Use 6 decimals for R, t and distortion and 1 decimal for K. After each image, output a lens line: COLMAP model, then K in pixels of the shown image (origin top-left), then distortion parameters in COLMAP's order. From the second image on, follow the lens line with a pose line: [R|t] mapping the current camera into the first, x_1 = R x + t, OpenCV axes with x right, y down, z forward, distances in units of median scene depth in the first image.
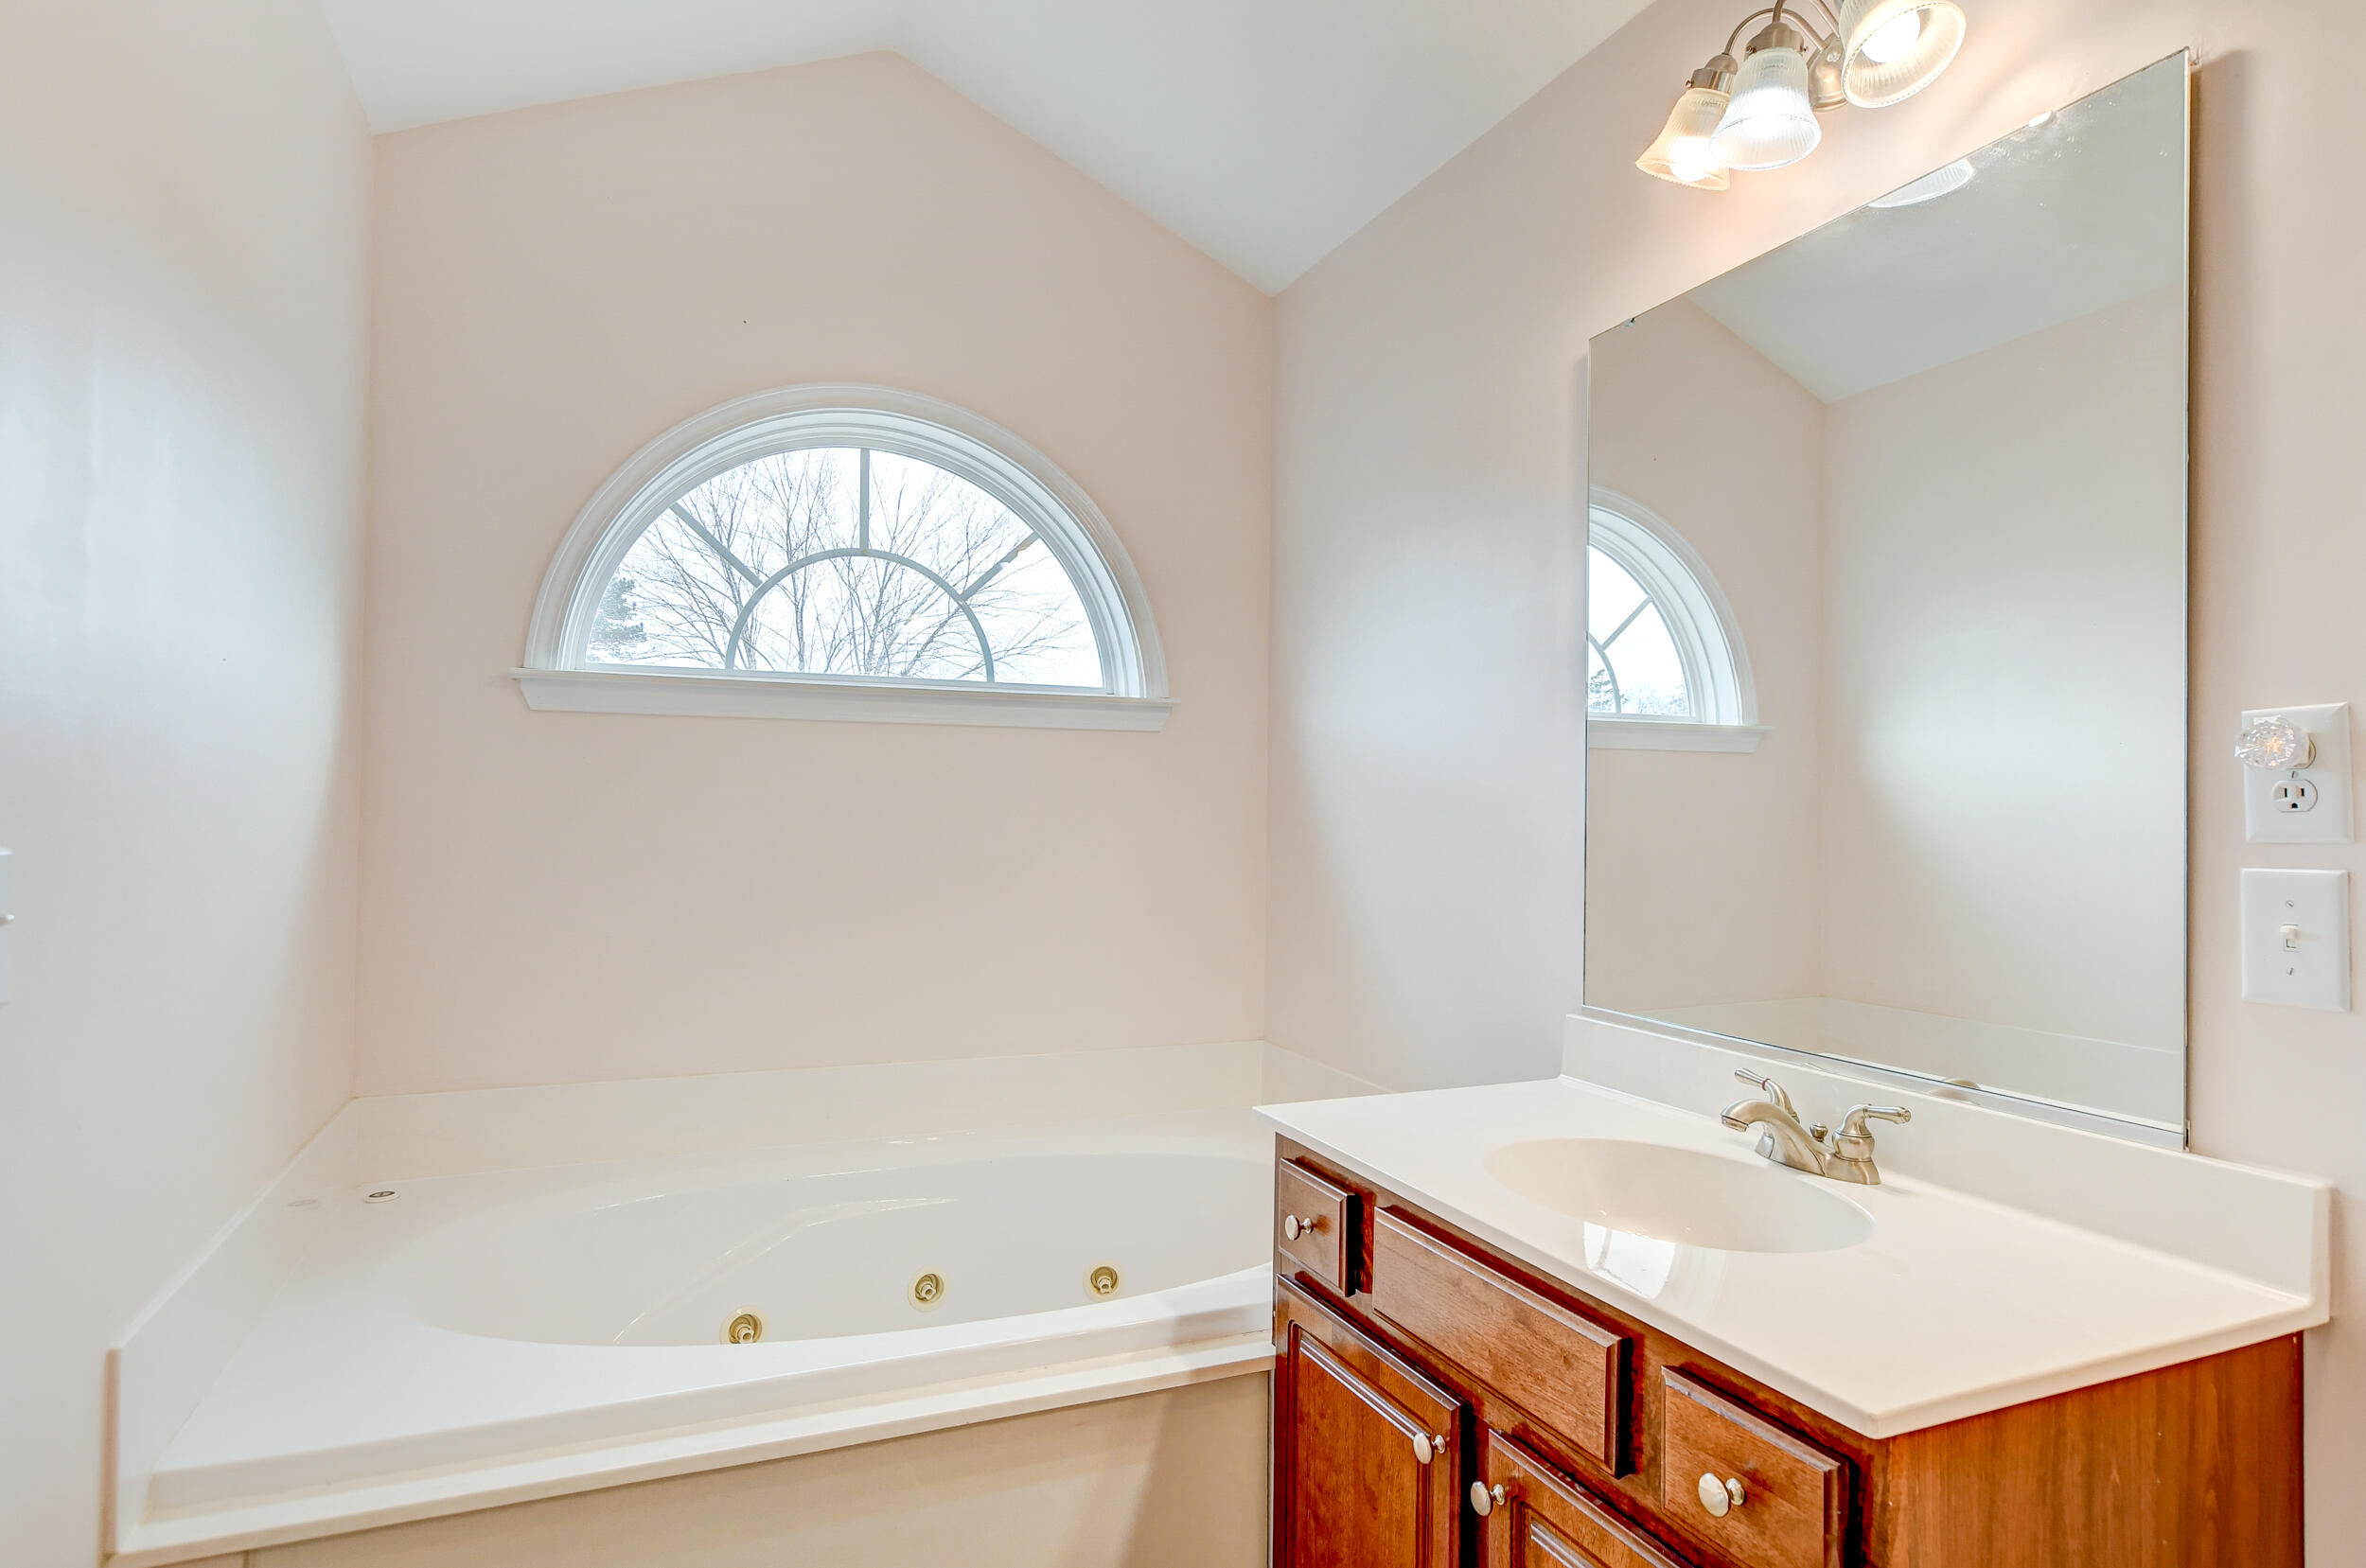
lens RADIAL K [[1242.5, 0, 1170.4], [0, 1242.5, 785.4], [0, 0, 1]] dist [0.003985, 0.000219]
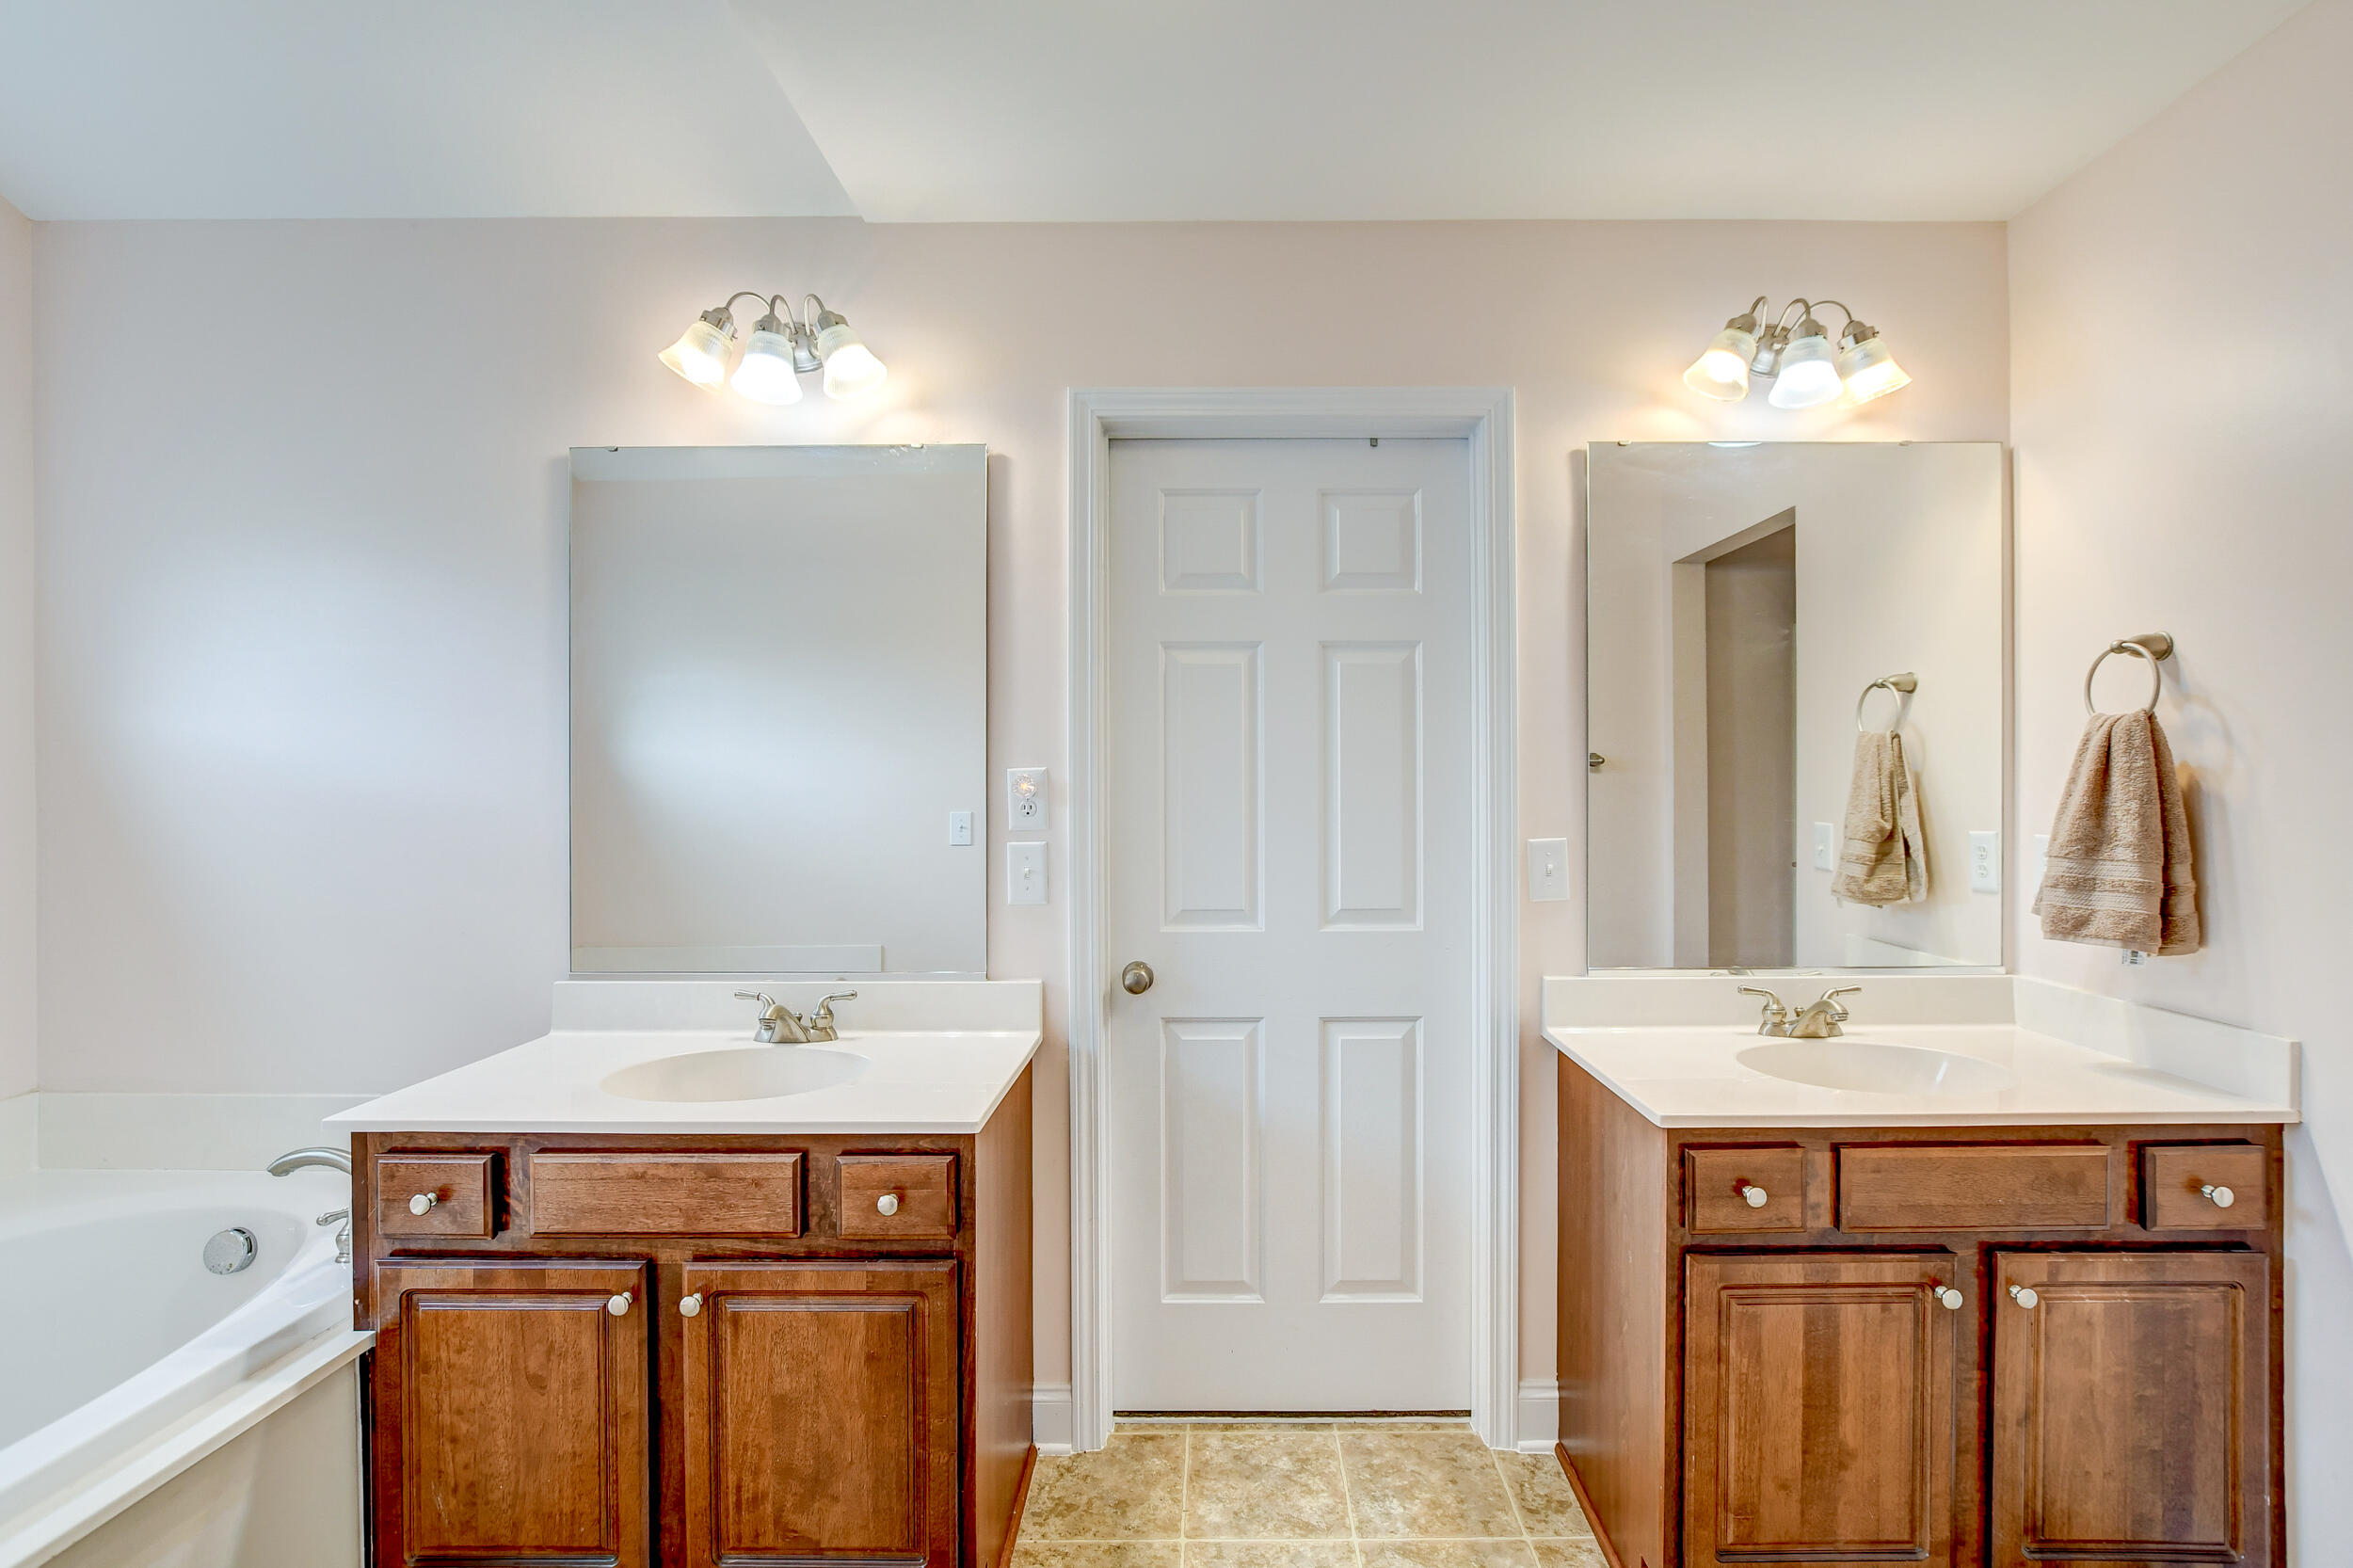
lens RADIAL K [[1033.1, 0, 1181.9], [0, 1033.1, 774.3], [0, 0, 1]] dist [-0.000794, 0.000115]
pose [[0.450614, -0.006550, 0.892695, -0.471802], [-0.005075, 0.999938, 0.009899, -0.056197], [-0.892704, -0.008991, 0.450553, -0.048696]]
